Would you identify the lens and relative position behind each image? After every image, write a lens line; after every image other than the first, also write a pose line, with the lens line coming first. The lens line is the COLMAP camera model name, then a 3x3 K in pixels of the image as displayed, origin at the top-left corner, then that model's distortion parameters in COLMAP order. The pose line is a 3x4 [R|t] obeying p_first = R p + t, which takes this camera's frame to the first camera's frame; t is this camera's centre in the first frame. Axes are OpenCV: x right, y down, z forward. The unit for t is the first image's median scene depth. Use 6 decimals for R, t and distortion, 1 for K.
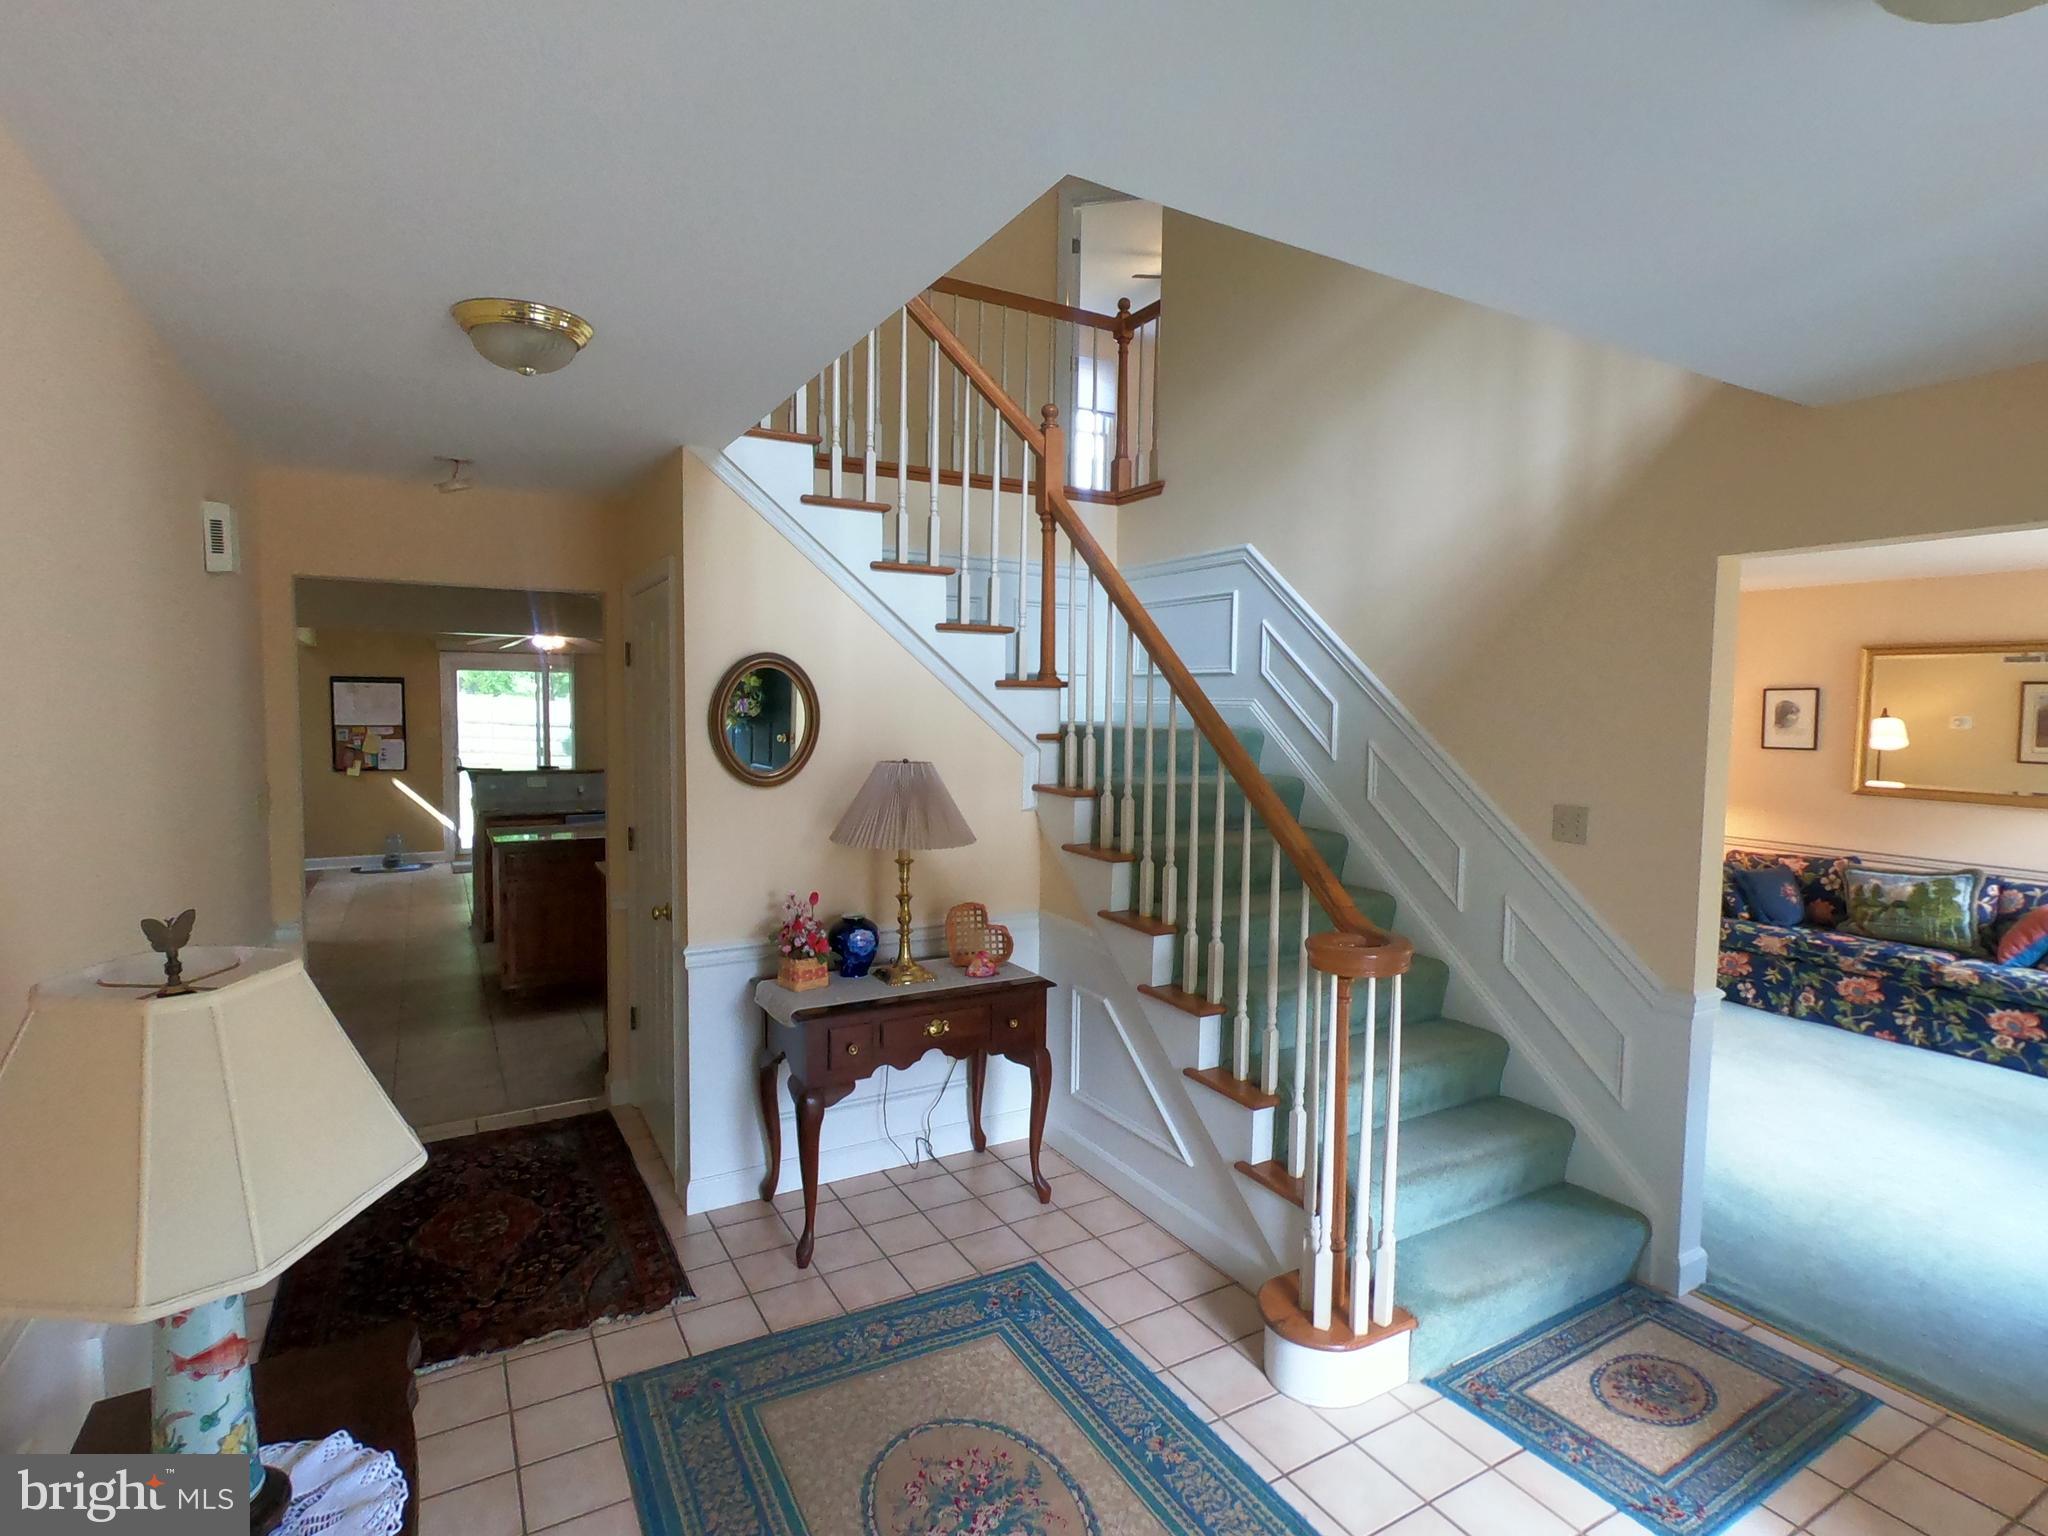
lens RADIAL K [[1036.9, 0, 1022.6], [0, 1036.9, 773.3], [0, 0, 1]] dist [0.001363, 0.000372]
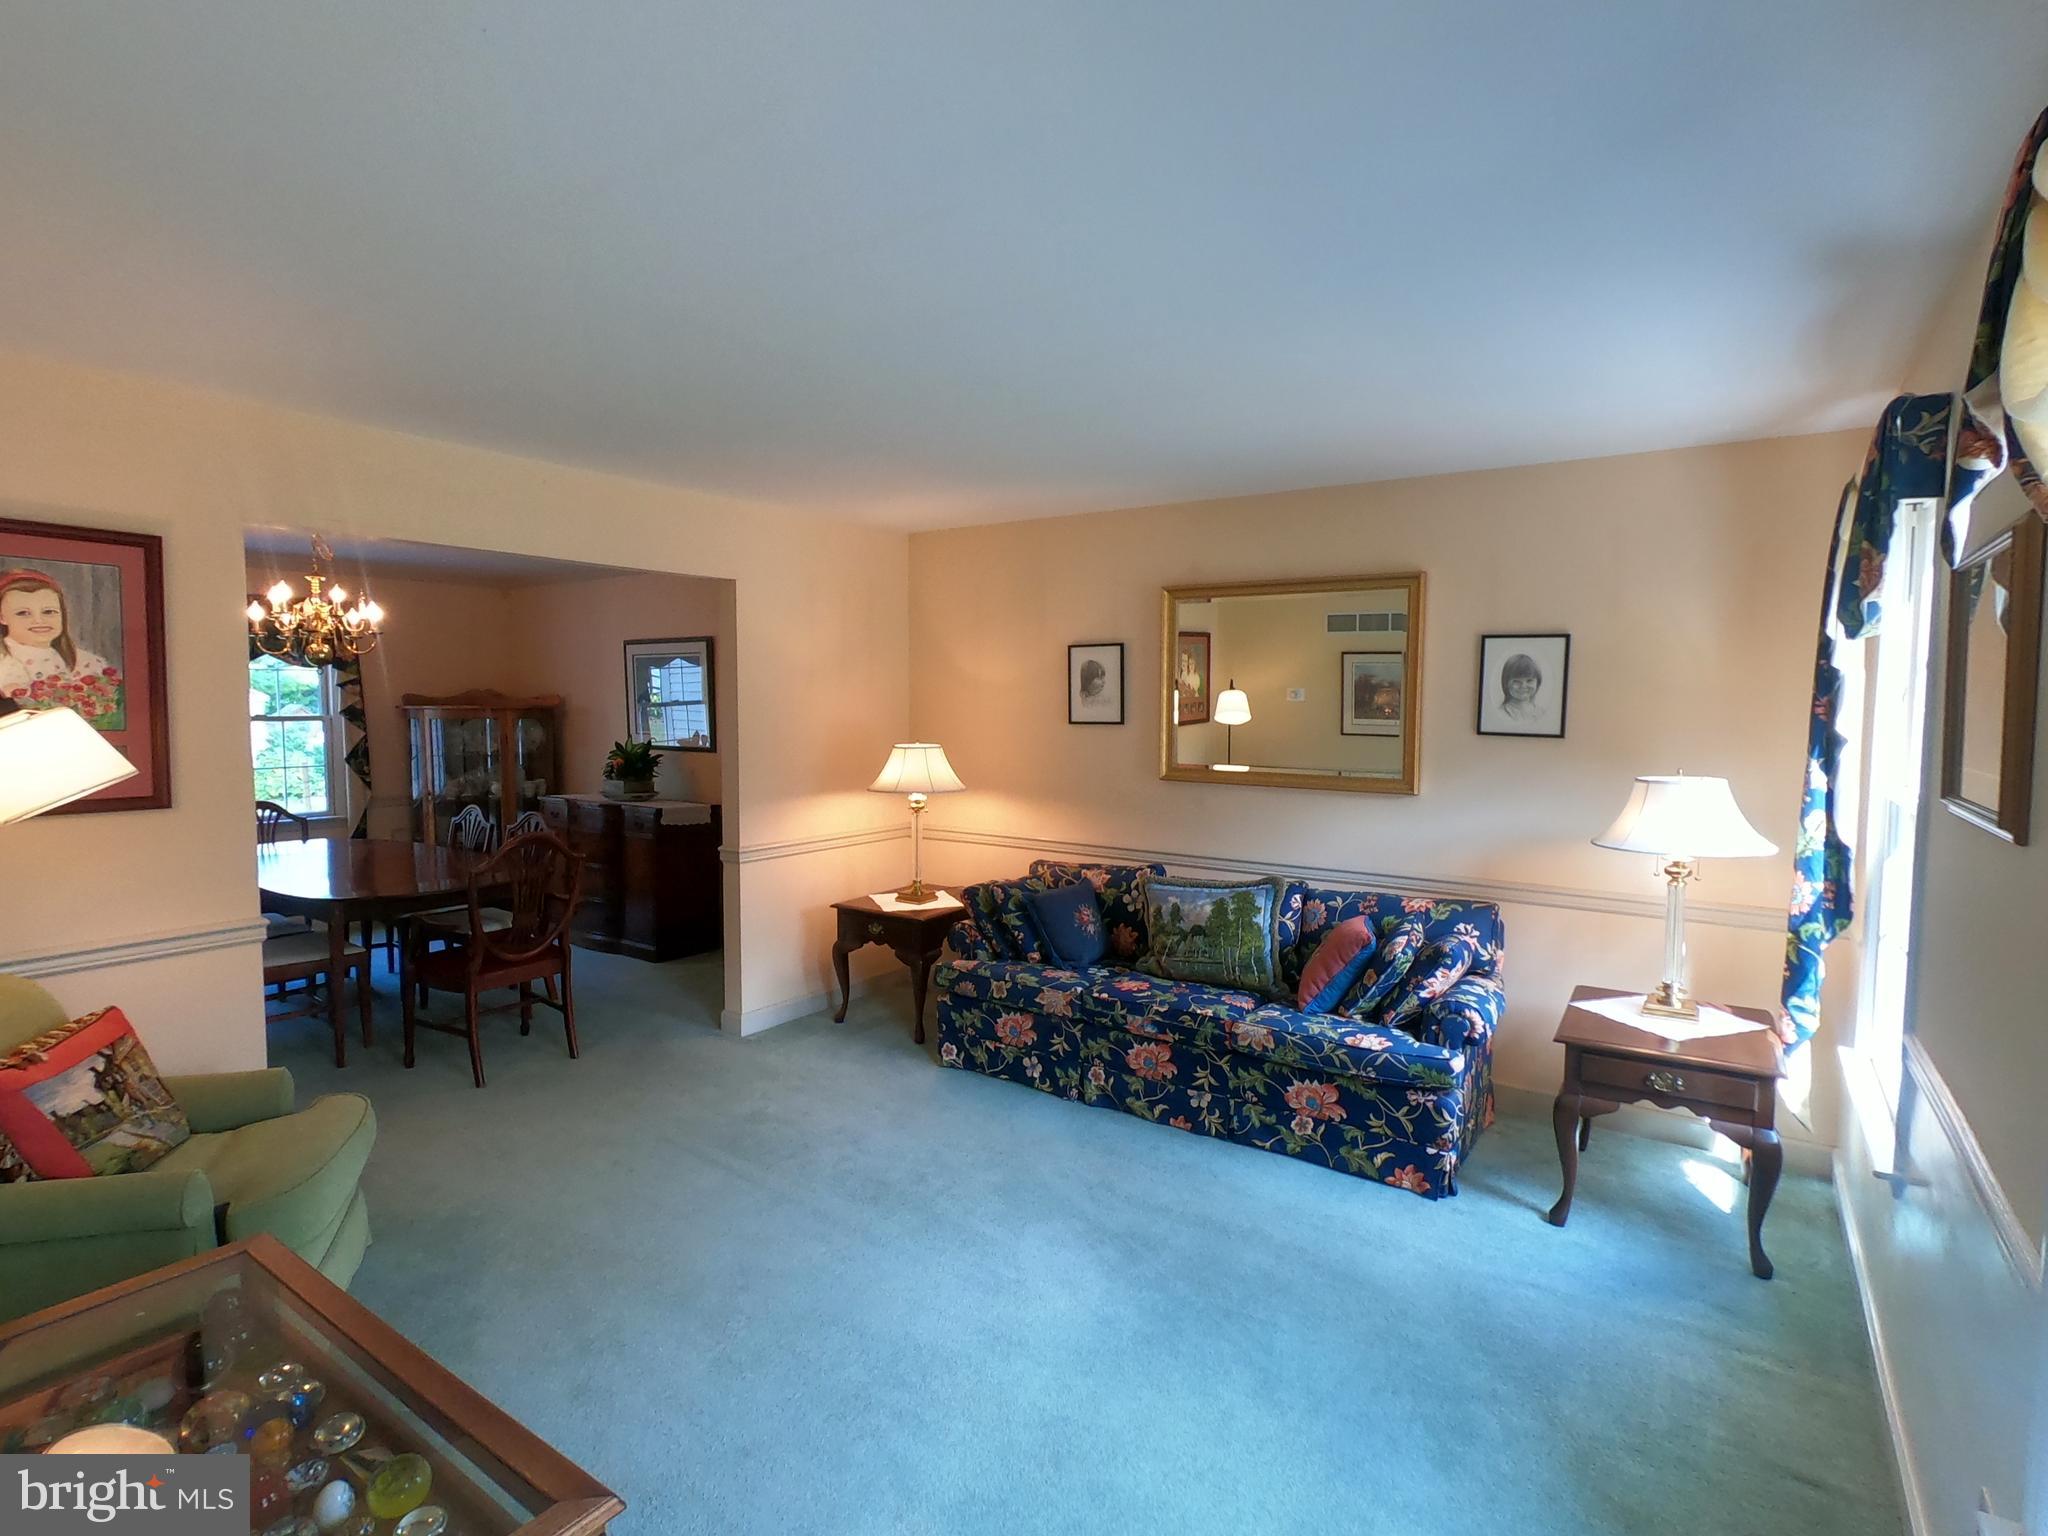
lens RADIAL K [[1036.9, 0, 1022.6], [0, 1036.9, 773.3], [0, 0, 1]] dist [0.001363, 0.000372]
pose [[0.902111, -0.039537, 0.429689, 0.432997], [0.036209, 0.999217, 0.015922, -0.001121], [-0.429982, 0.001196, 0.902836, 0.401355]]
